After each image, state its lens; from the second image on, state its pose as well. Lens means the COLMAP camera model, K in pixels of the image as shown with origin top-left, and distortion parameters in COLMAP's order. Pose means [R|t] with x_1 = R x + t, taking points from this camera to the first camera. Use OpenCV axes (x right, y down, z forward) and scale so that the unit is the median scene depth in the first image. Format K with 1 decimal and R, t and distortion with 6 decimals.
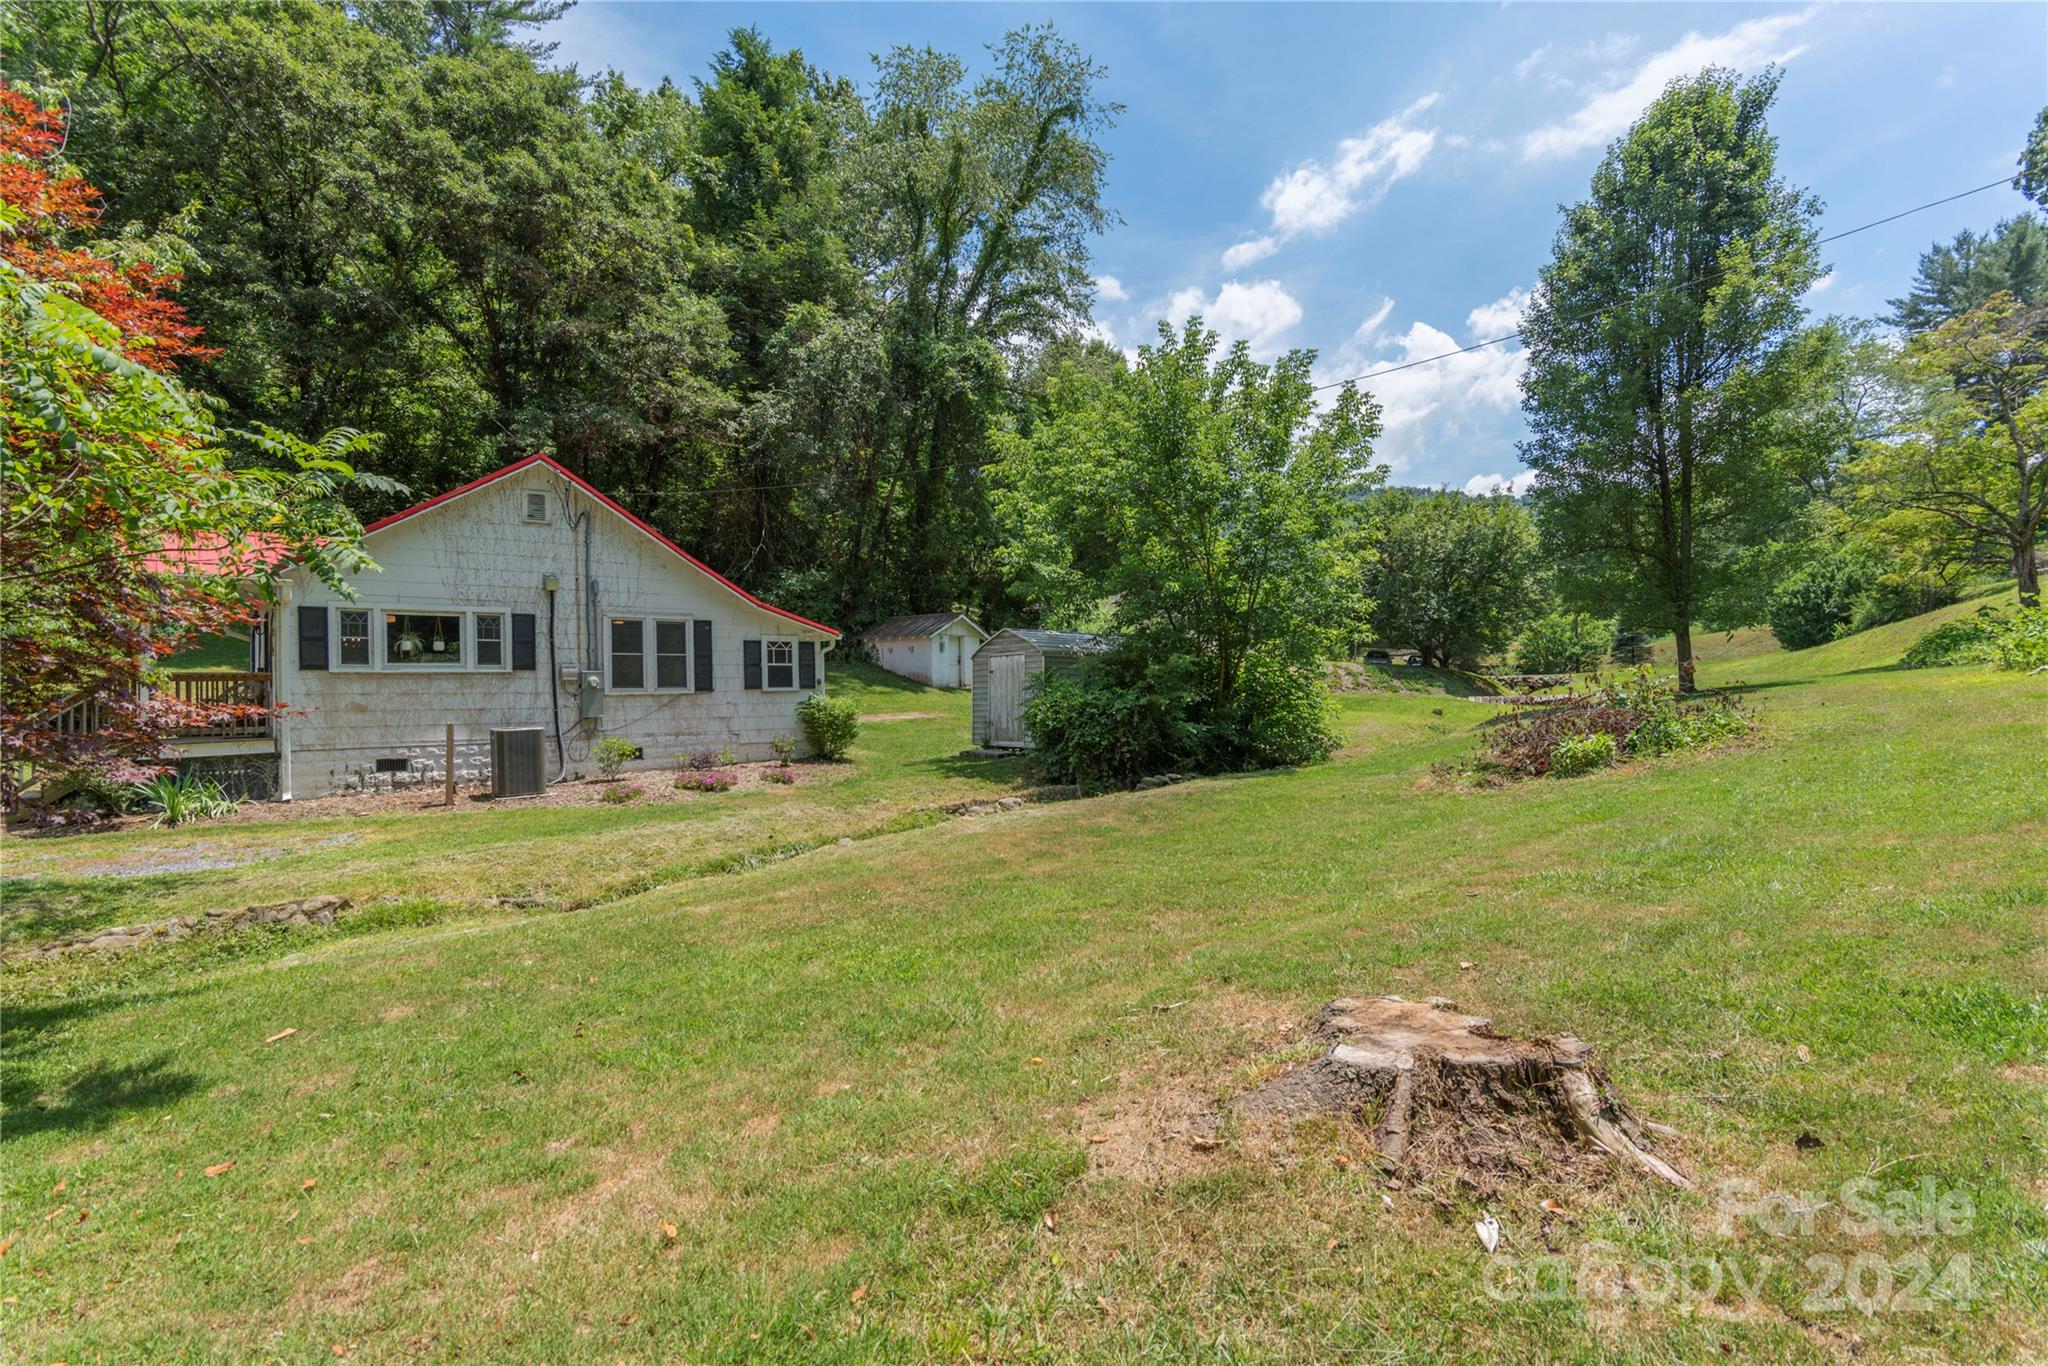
lens RADIAL K [[994.1, 0, 1030.0], [0, 994.1, 705.4], [0, 0, 1]] dist [0.004423, 0.000481]
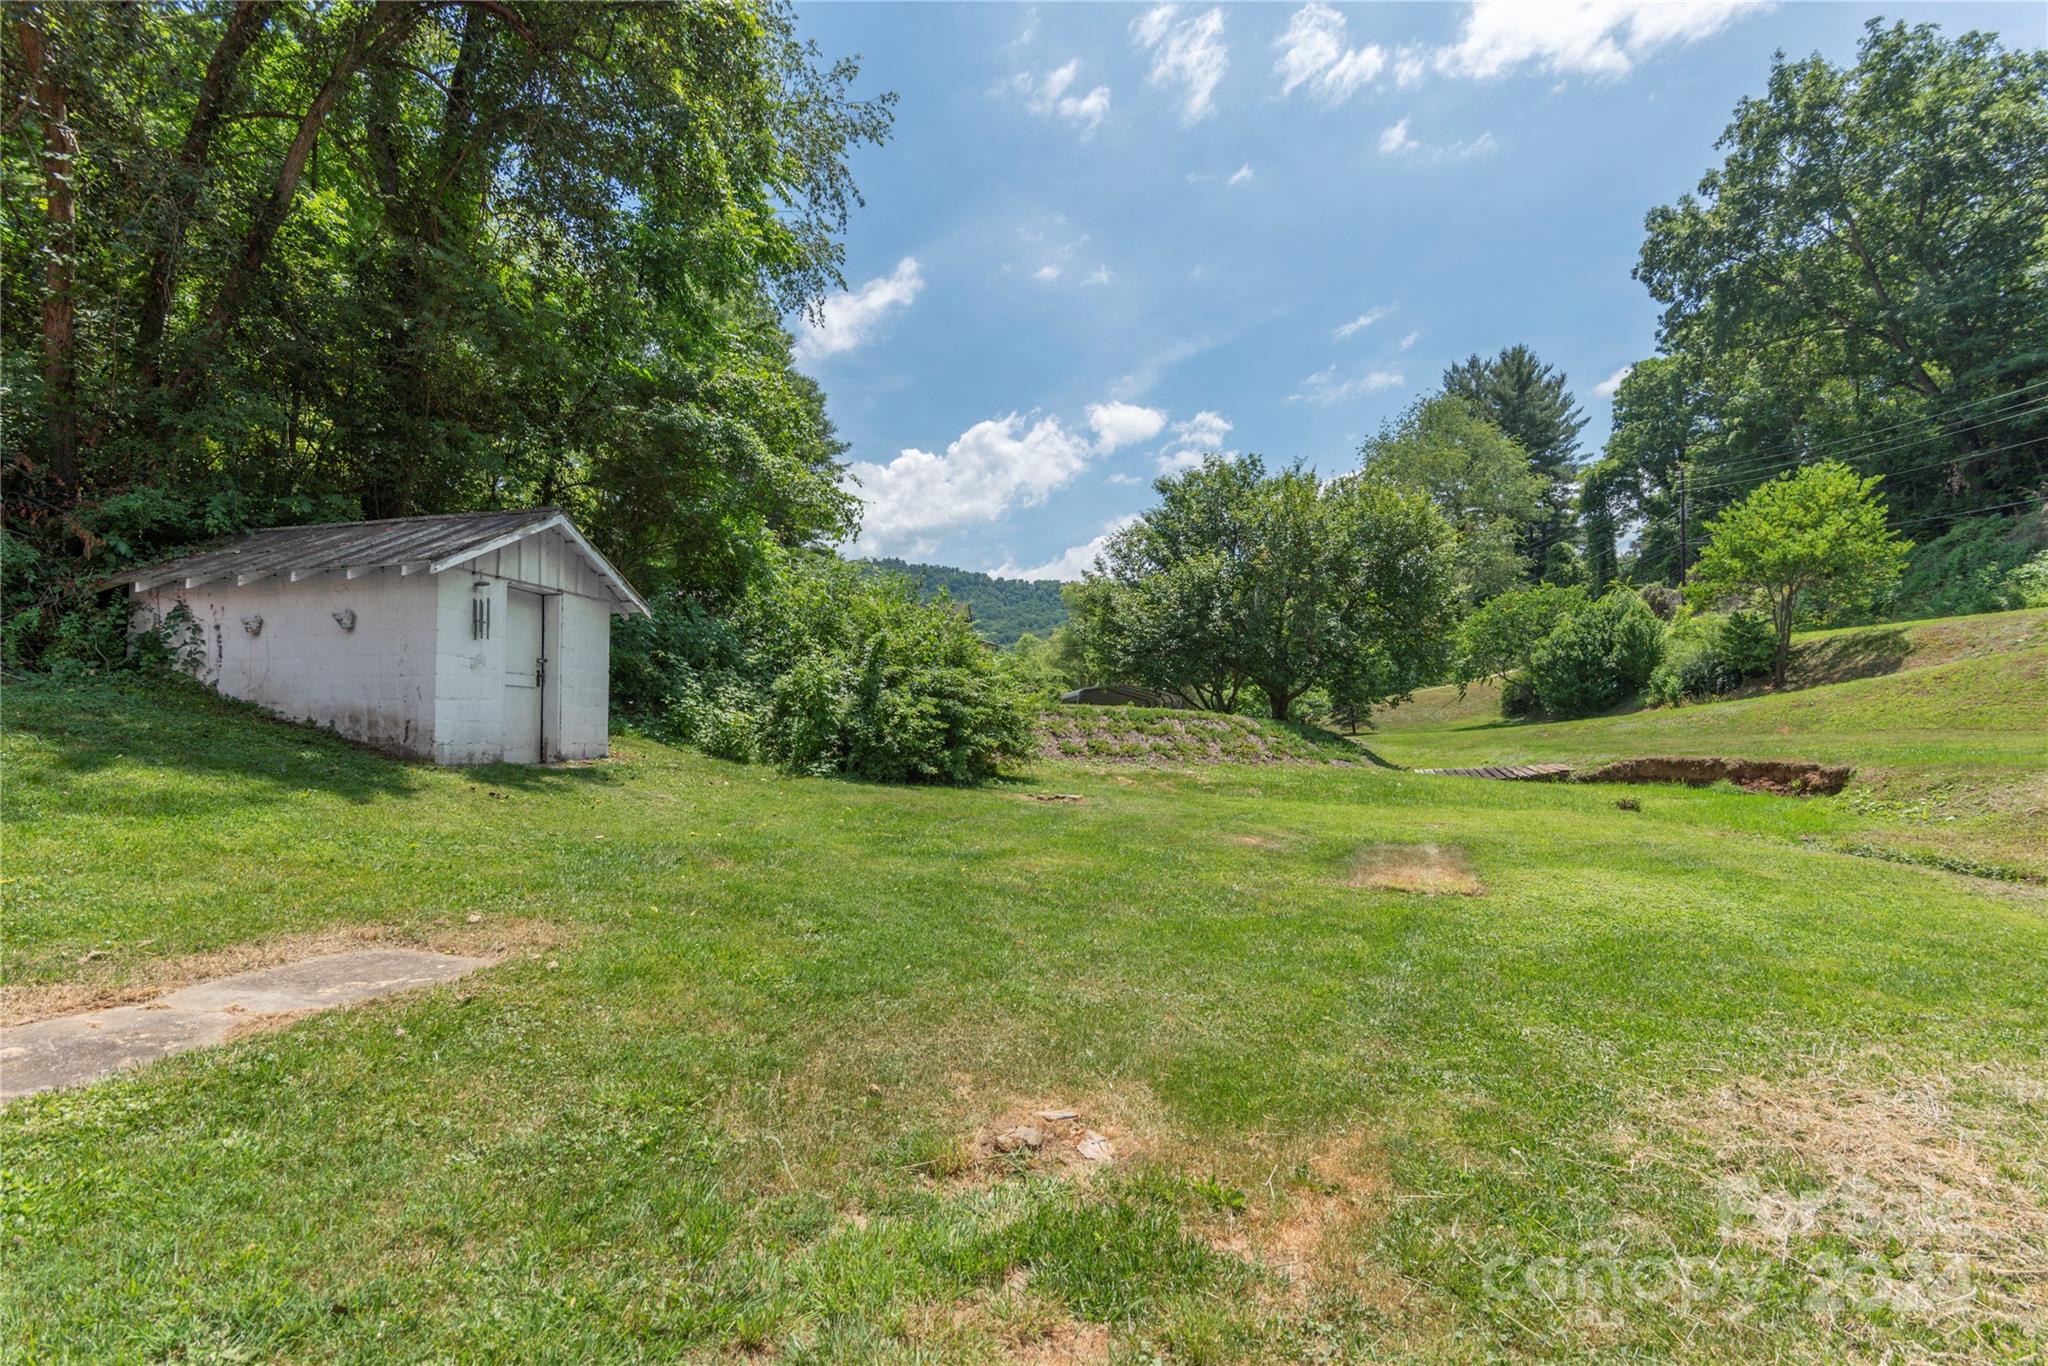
lens RADIAL K [[994.1, 0, 1030.0], [0, 994.1, 705.4], [0, 0, 1]] dist [0.004423, 0.000481]
pose [[0.899698, 0.017529, 0.436162, -0.069406], [0.010567, 0.998026, -0.061908, -0.015710], [-0.436386, 0.060308, 0.897736, 0.669455]]
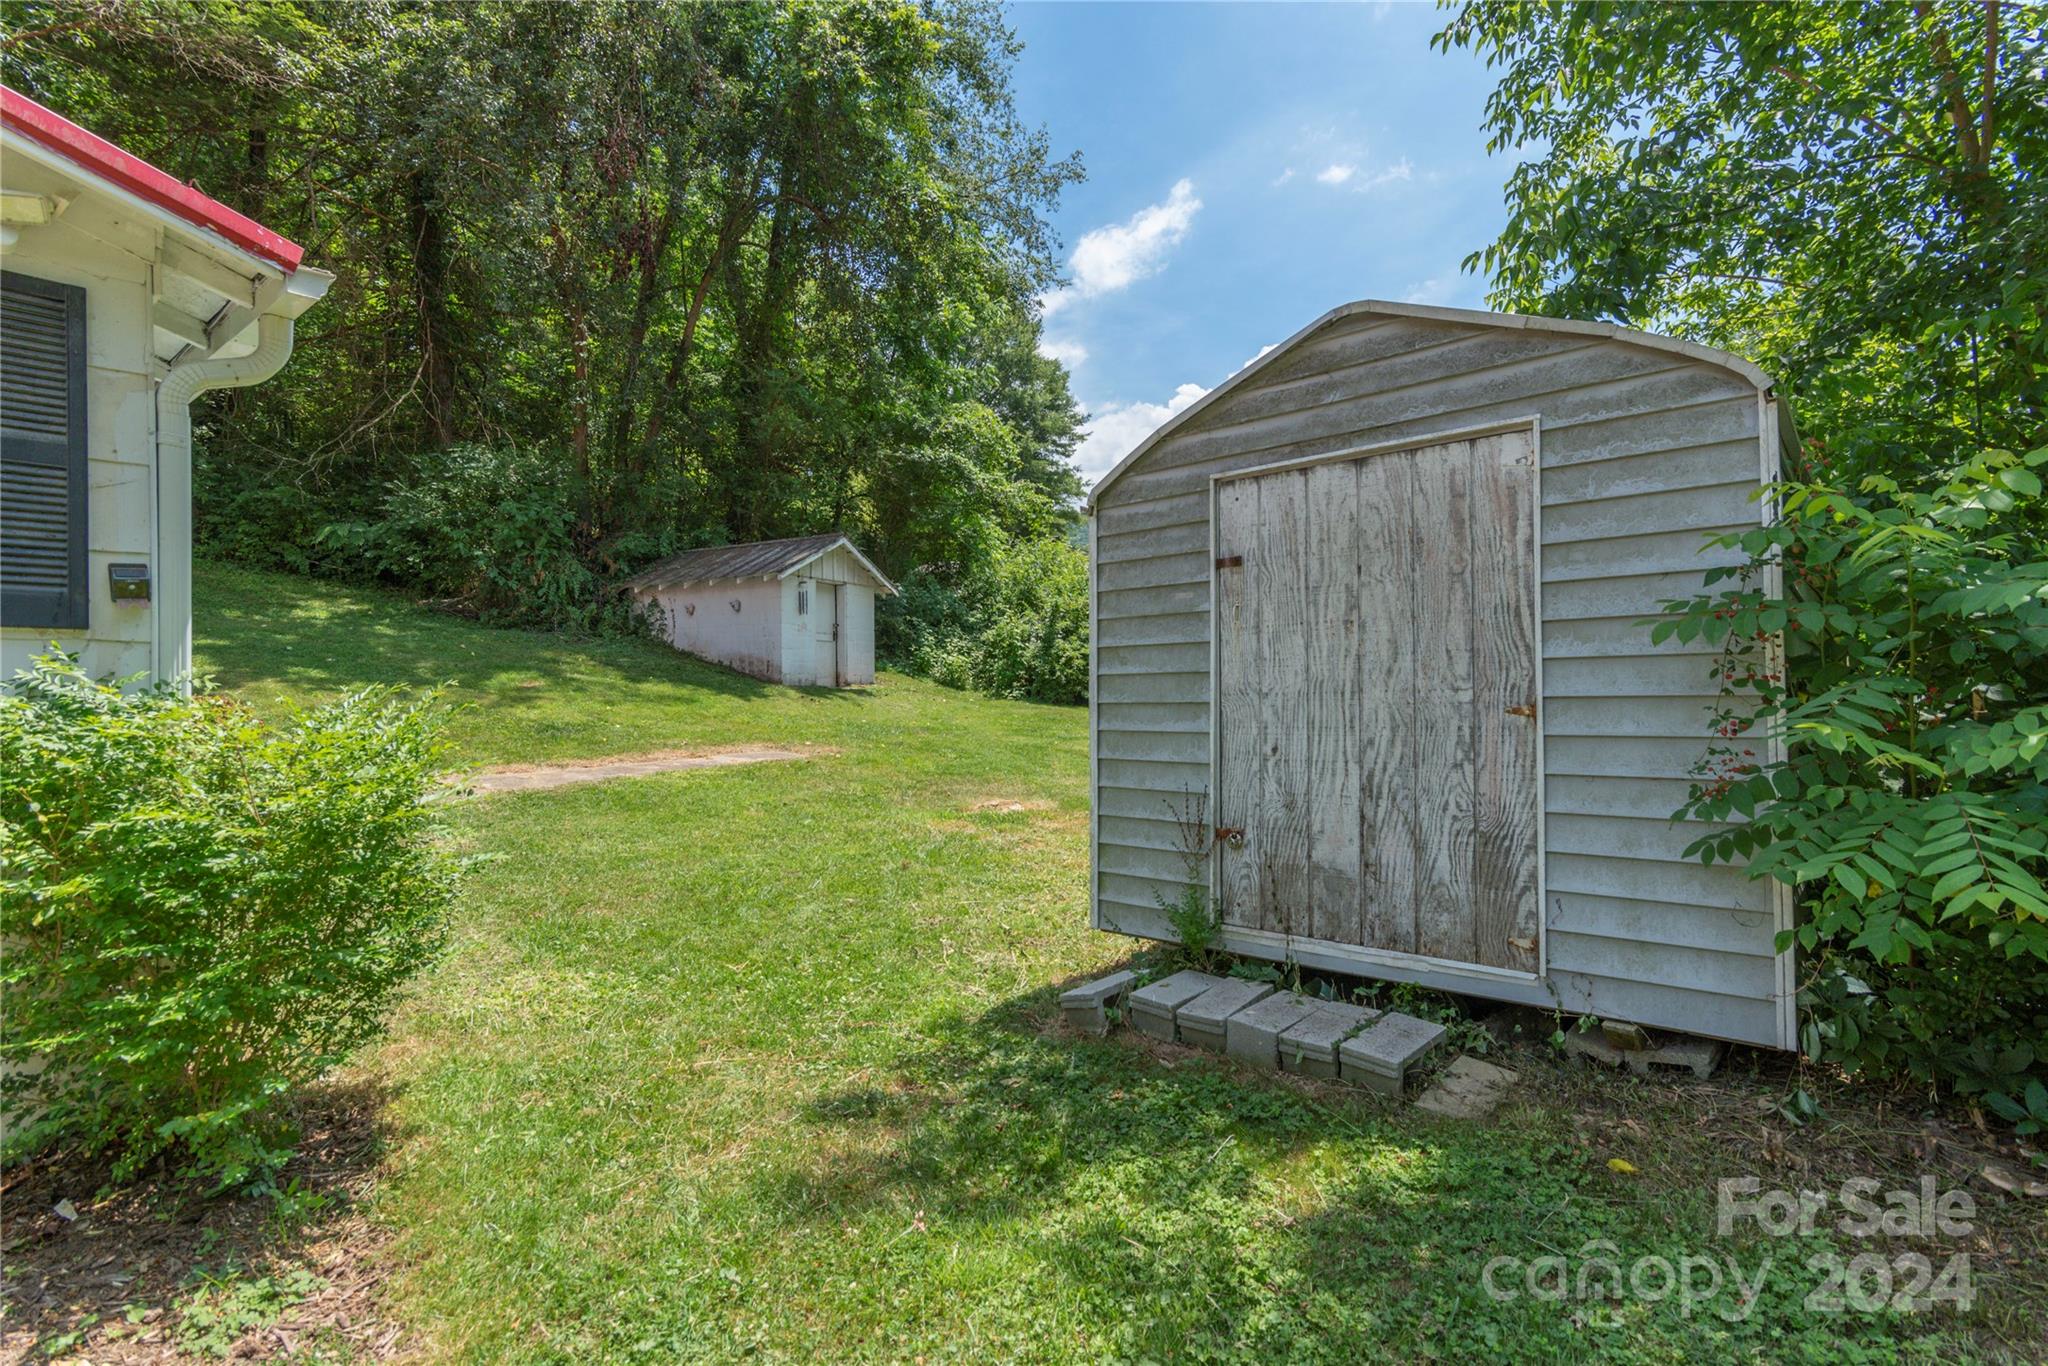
lens RADIAL K [[1017.6, 0, 1024.0], [0, 1017.6, 683.0], [0, 0, 1]] dist [0.053917, 0.000116]
pose [[0.985256, 0.001710, 0.171077, -0.065625], [0.004154, 0.999416, -0.033911, -0.002511], [-0.171035, 0.034122, 0.984674, 0.483084]]
